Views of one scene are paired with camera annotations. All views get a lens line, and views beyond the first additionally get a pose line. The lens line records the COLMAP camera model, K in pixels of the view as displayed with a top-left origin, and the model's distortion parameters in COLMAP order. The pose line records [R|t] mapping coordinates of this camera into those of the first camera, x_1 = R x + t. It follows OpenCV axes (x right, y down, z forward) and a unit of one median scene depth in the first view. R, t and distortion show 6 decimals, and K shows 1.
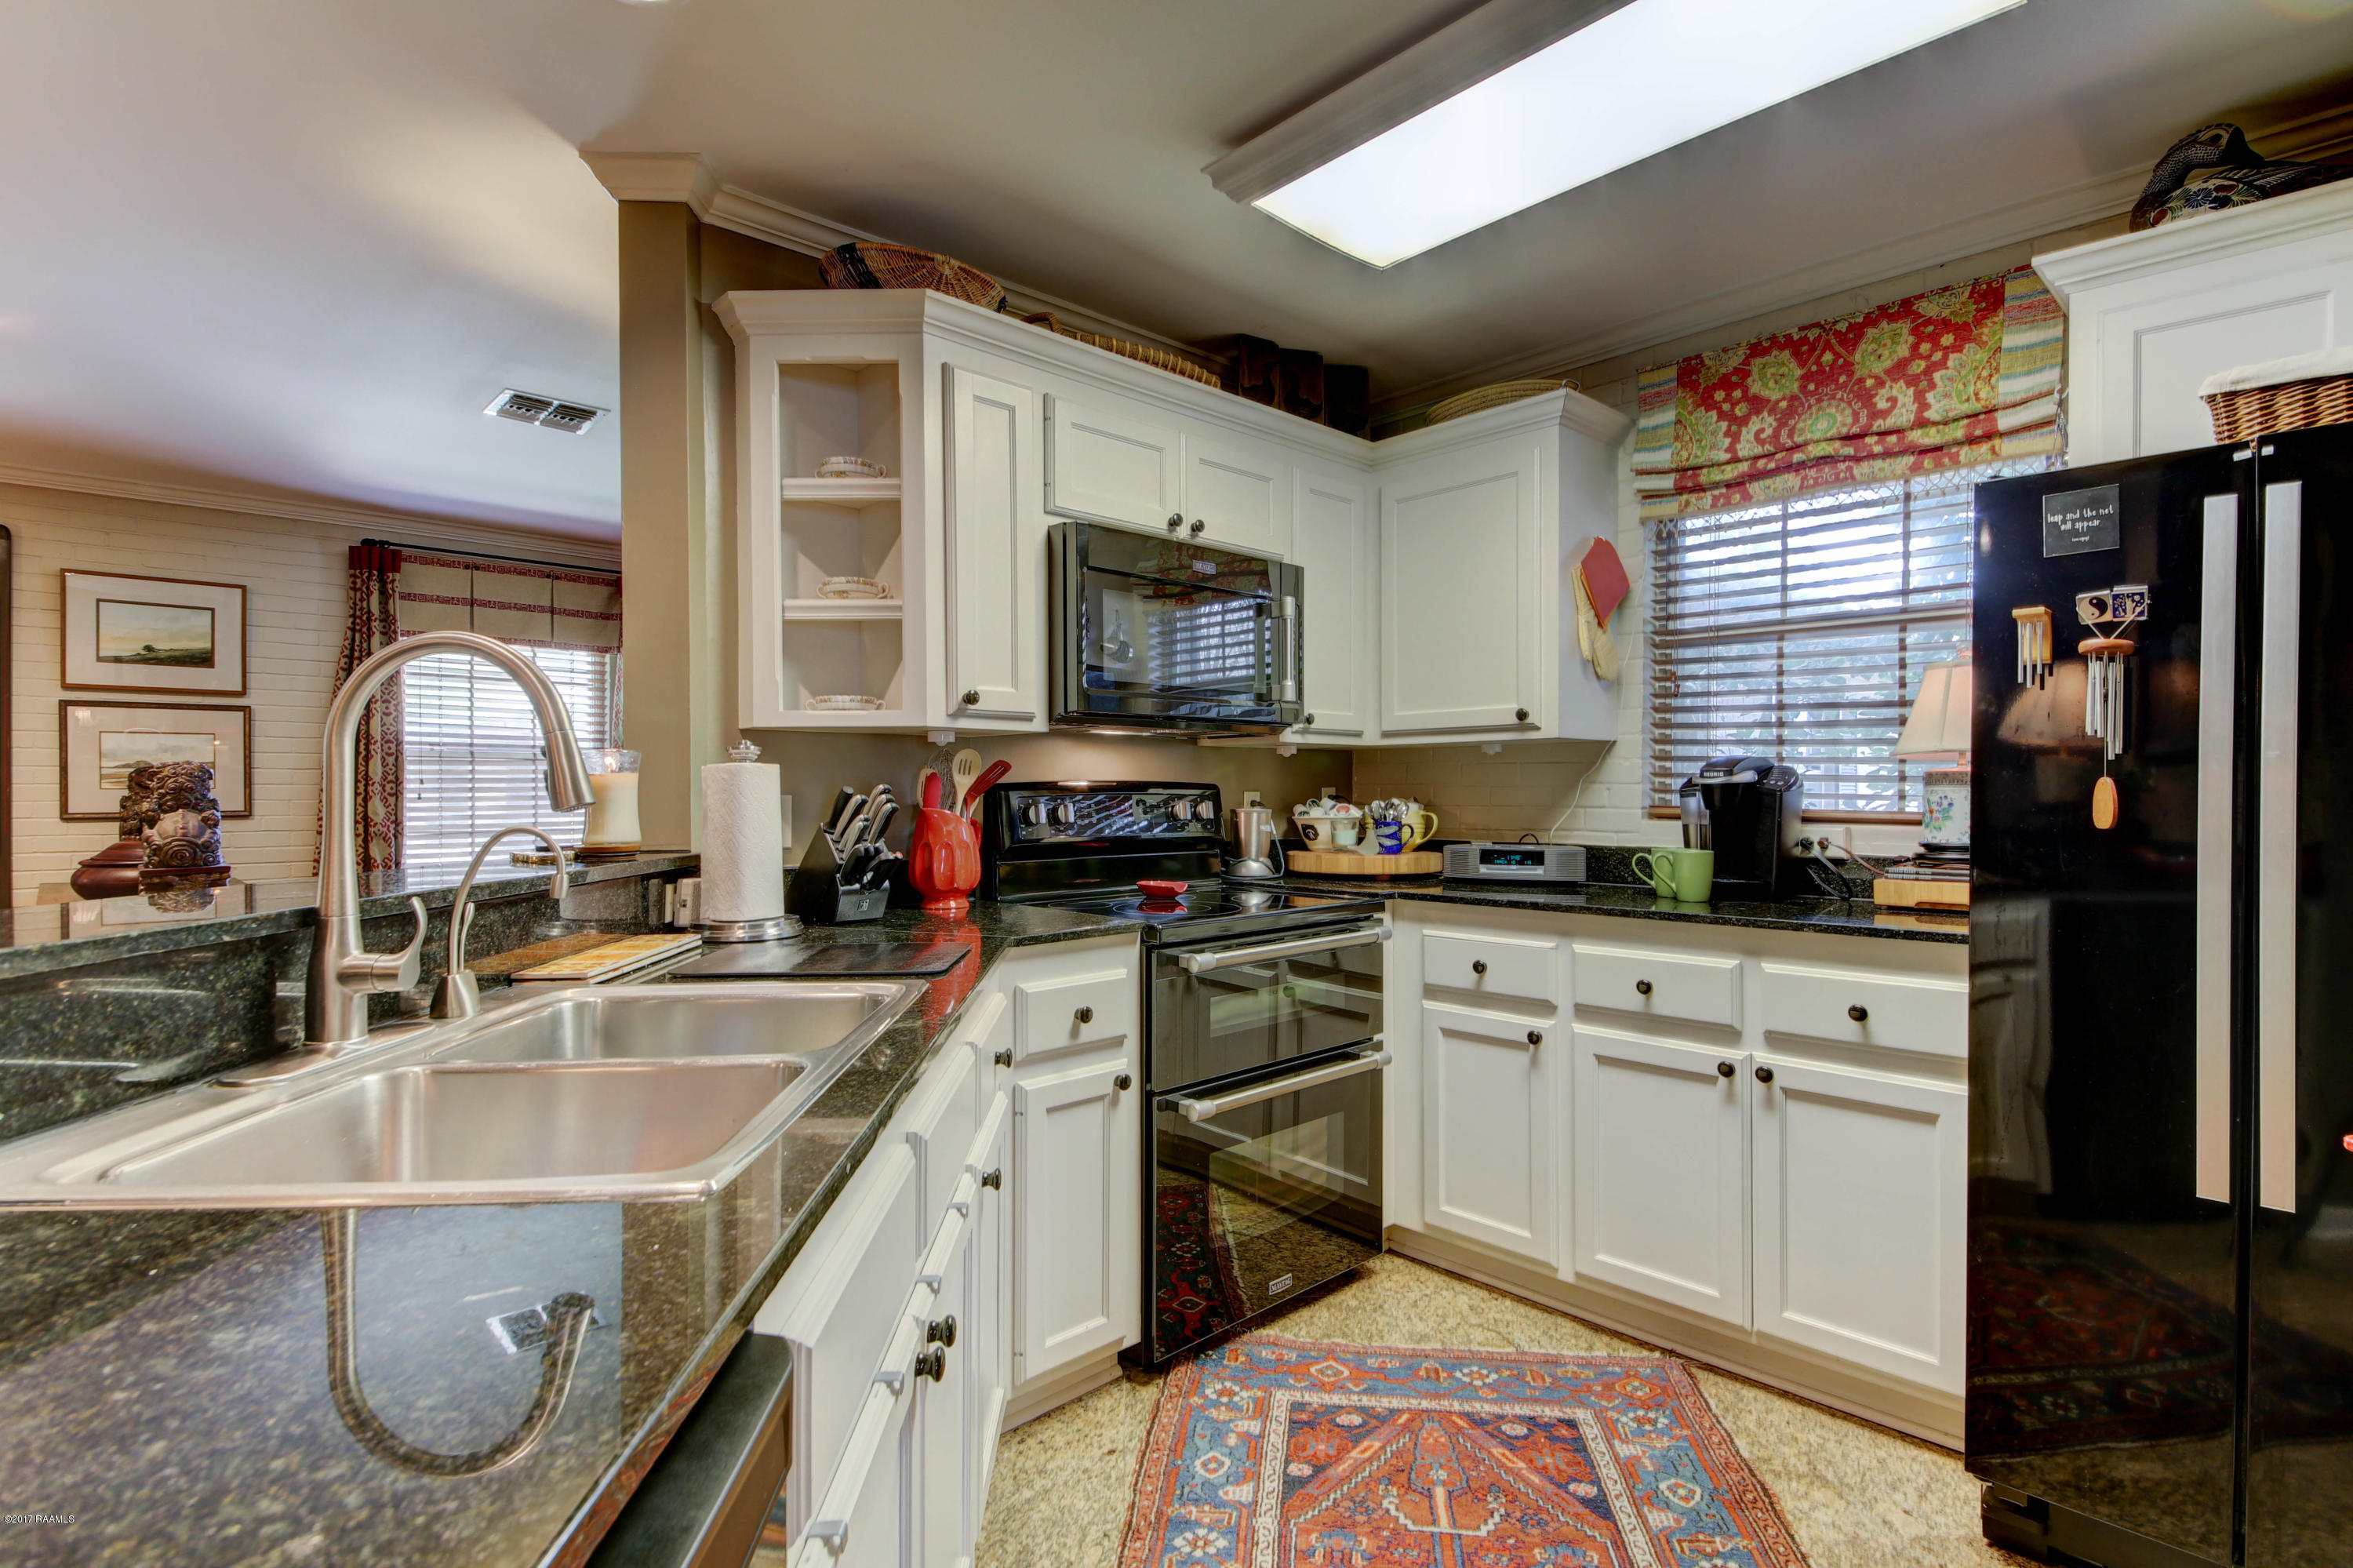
lens RADIAL K [[1136.8, 0, 1190.0], [0, 1136.8, 797.2], [0, 0, 1]] dist [0.001587, -0.000494]
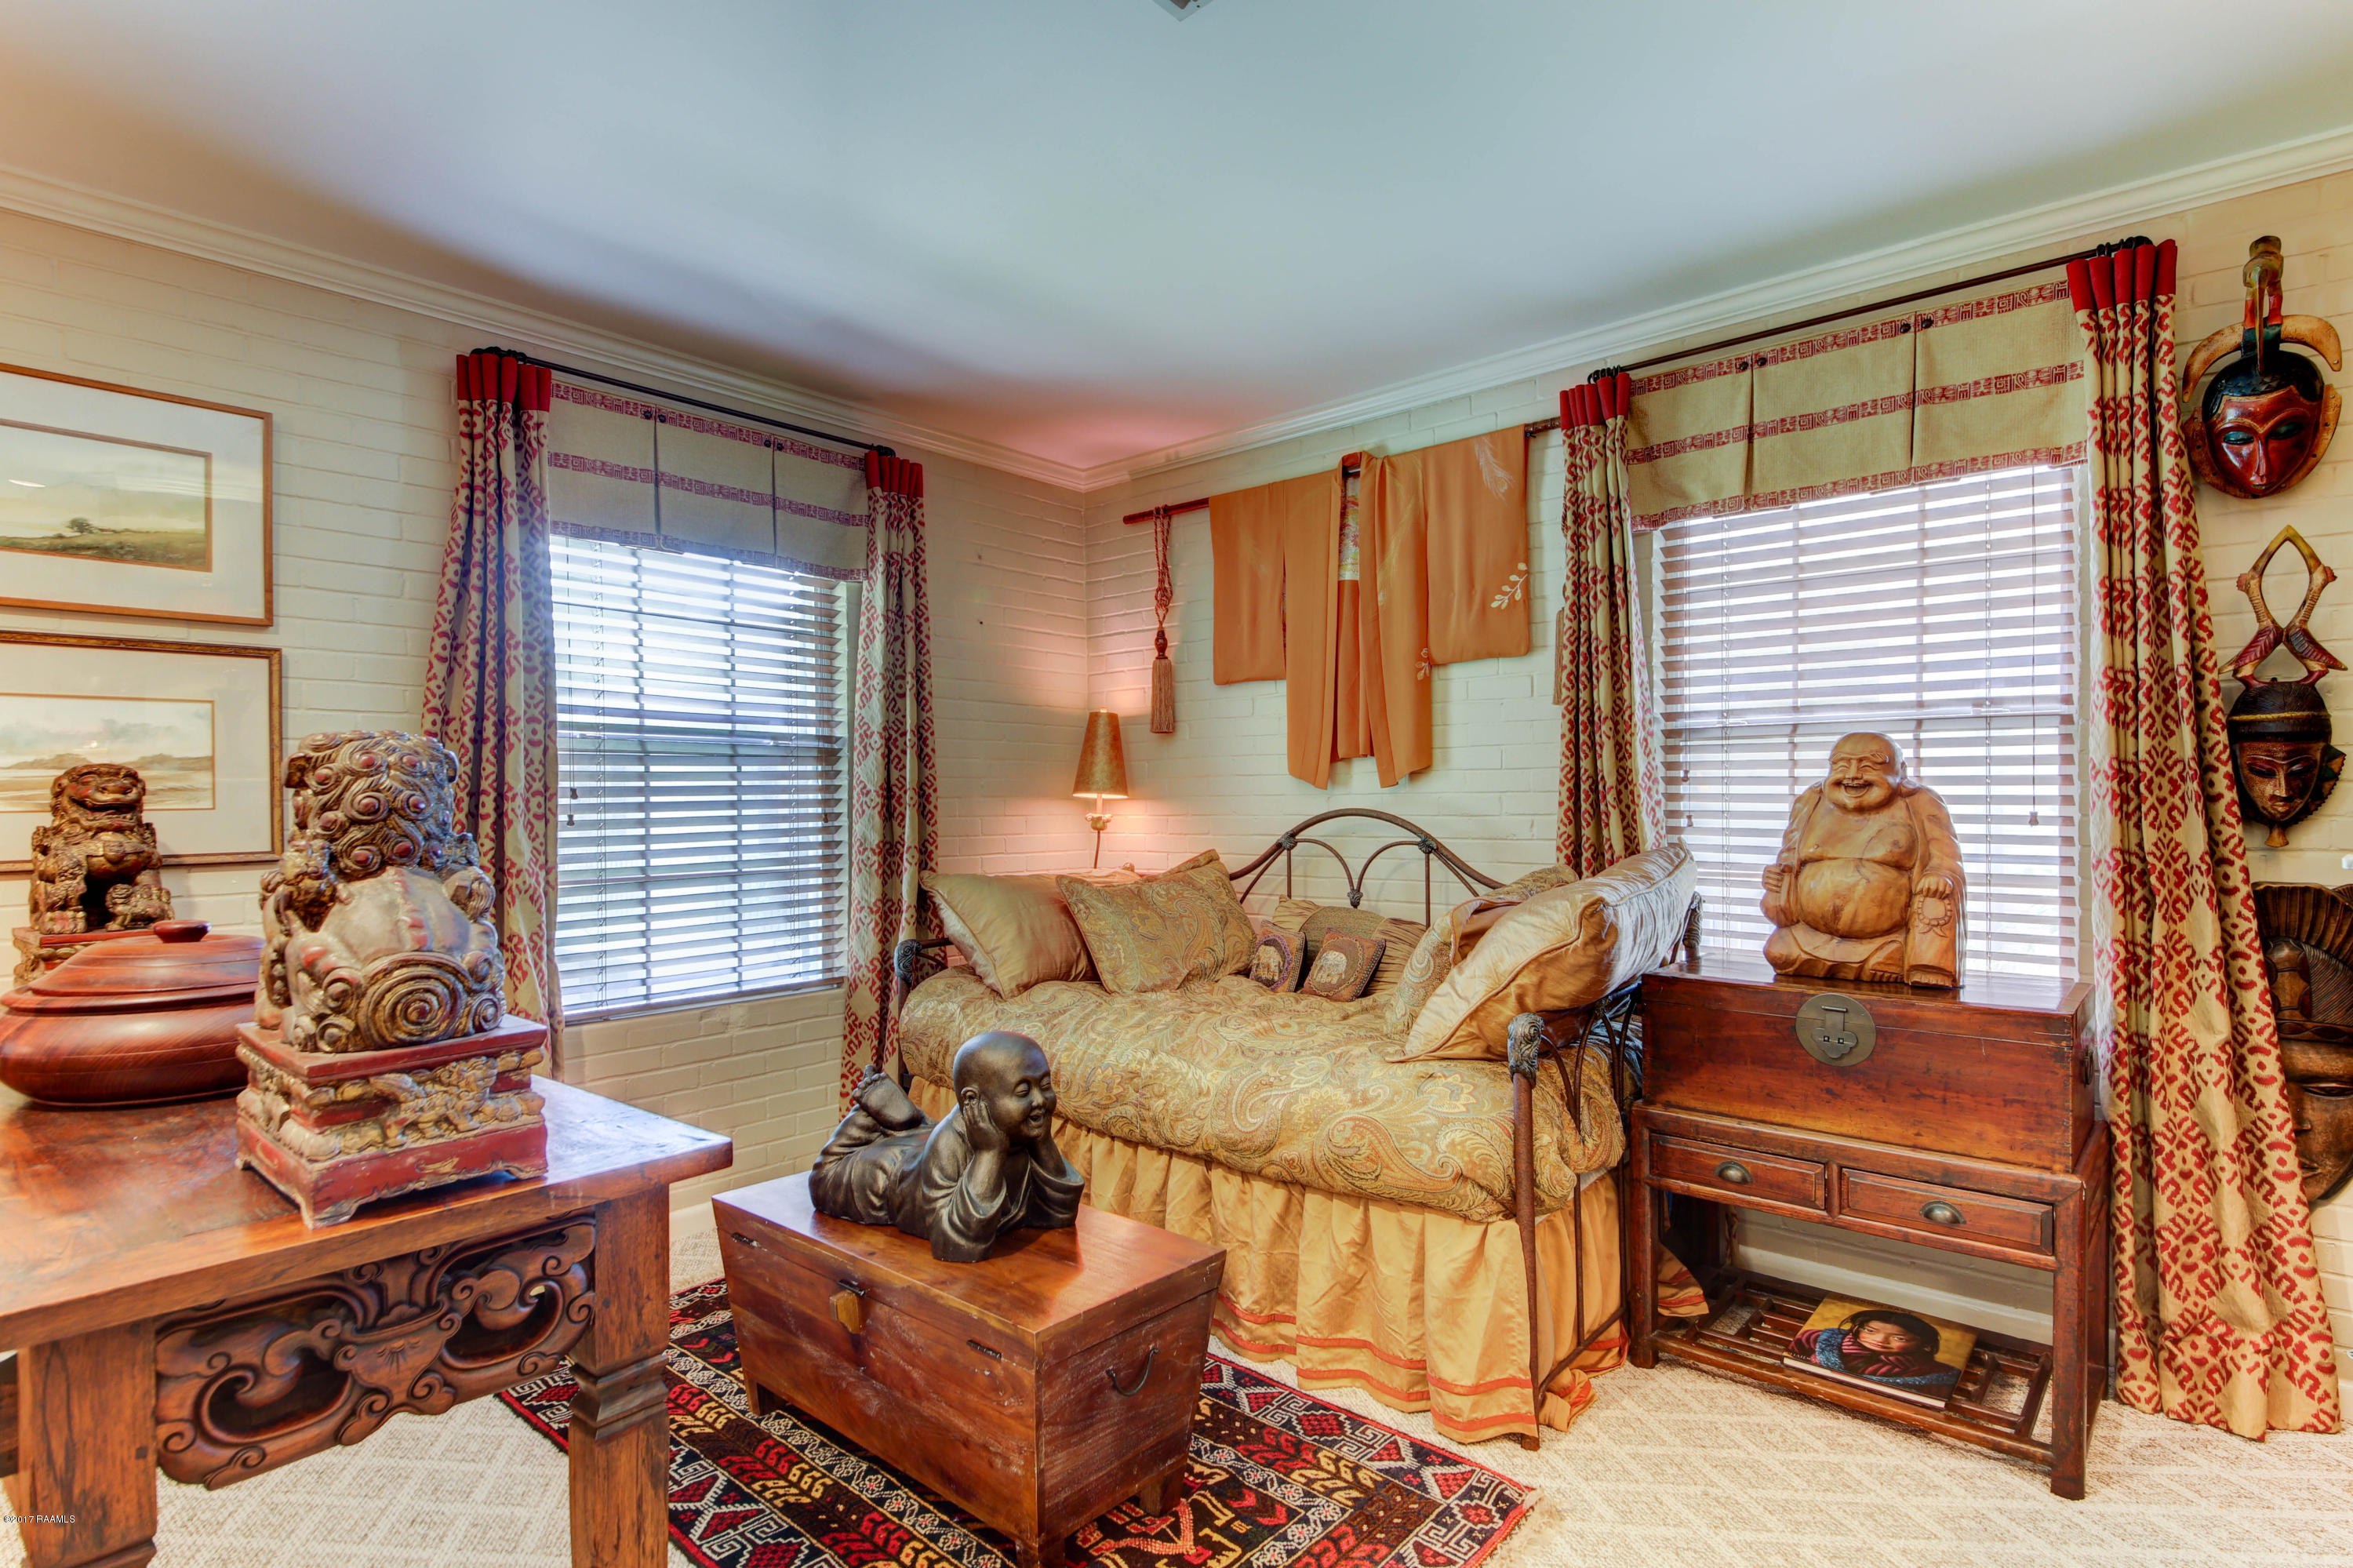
lens RADIAL K [[1199.2, 0, 1214.8], [0, 1199.2, 805.1], [0, 0, 1]] dist [0.002820, 0.000319]
pose [[0.995529, -0.009582, 0.093965, -0.811268], [0.009923, 0.999946, -0.003169, -0.005556], [-0.093930, 0.004088, 0.995570, 0.743345]]
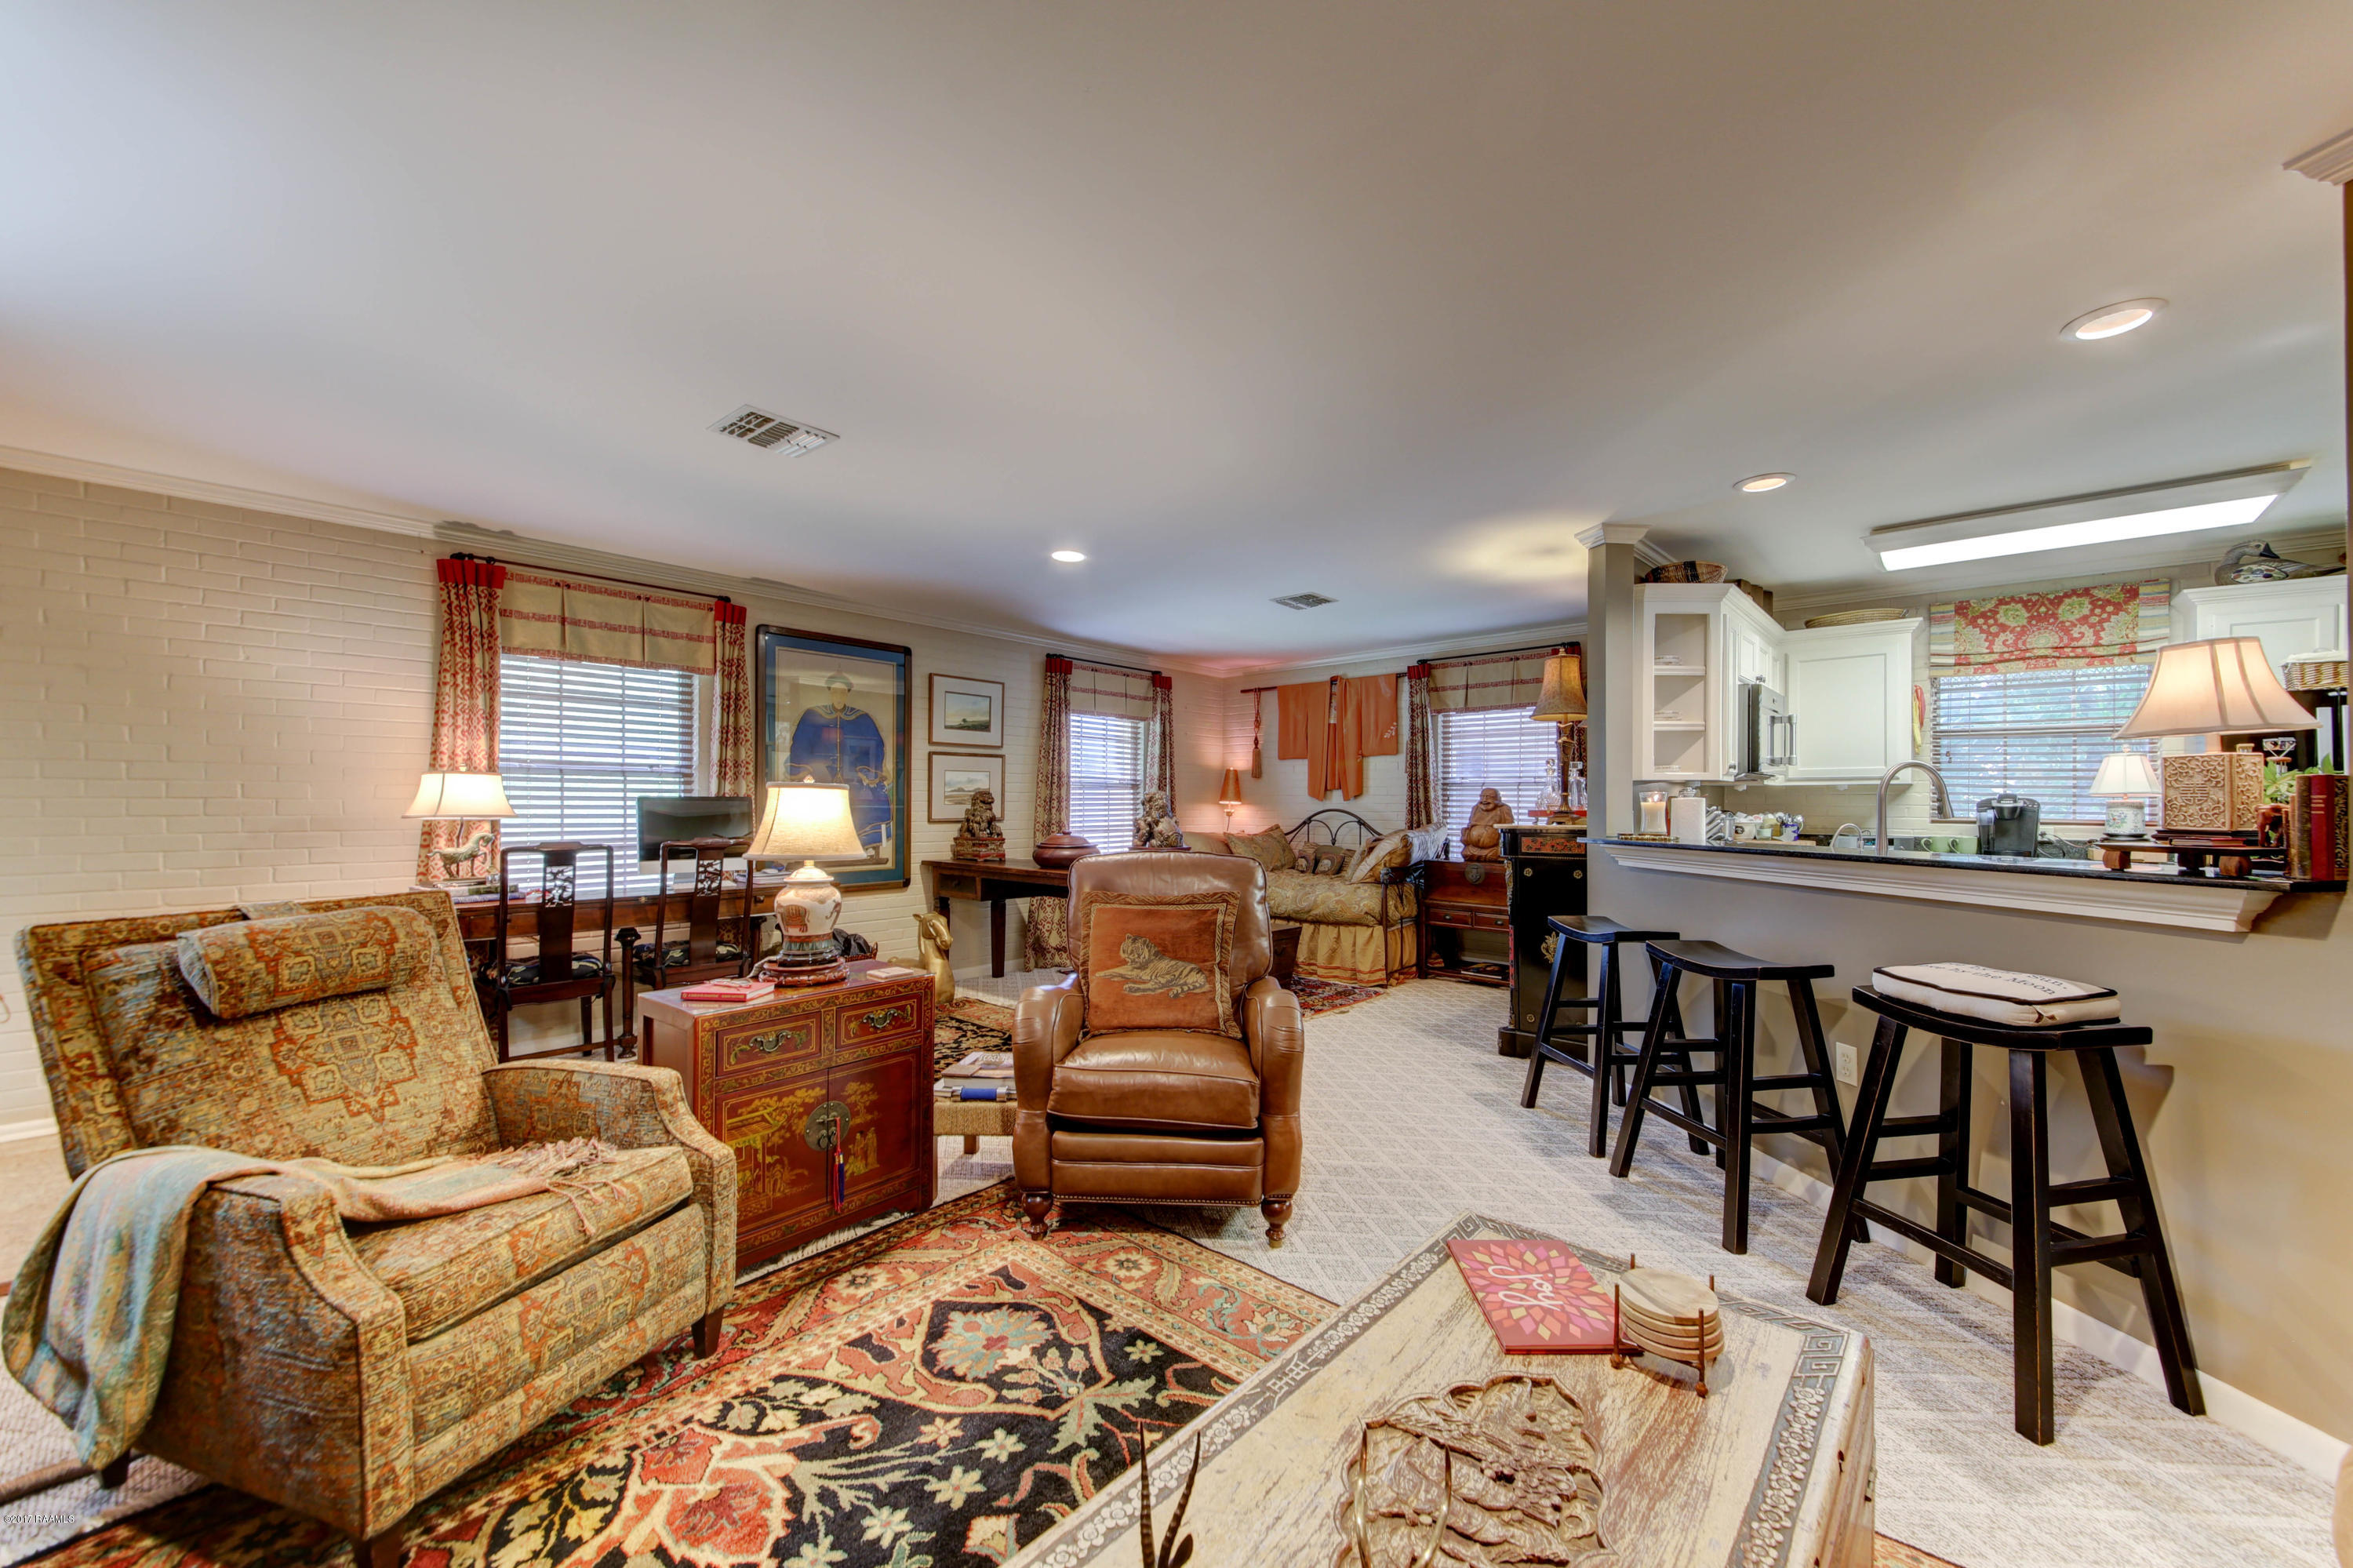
lens RADIAL K [[876.9, 0, 1196.2], [0, 876.9, 807.9], [0, 0, 1]] dist [-0.020628, -0.000273]
pose [[0.997442, 0.001410, 0.071473, -1.120578], [-0.001450, 0.999999, 0.000520, -0.007125], [-0.071472, -0.000622, 0.997442, -0.495790]]
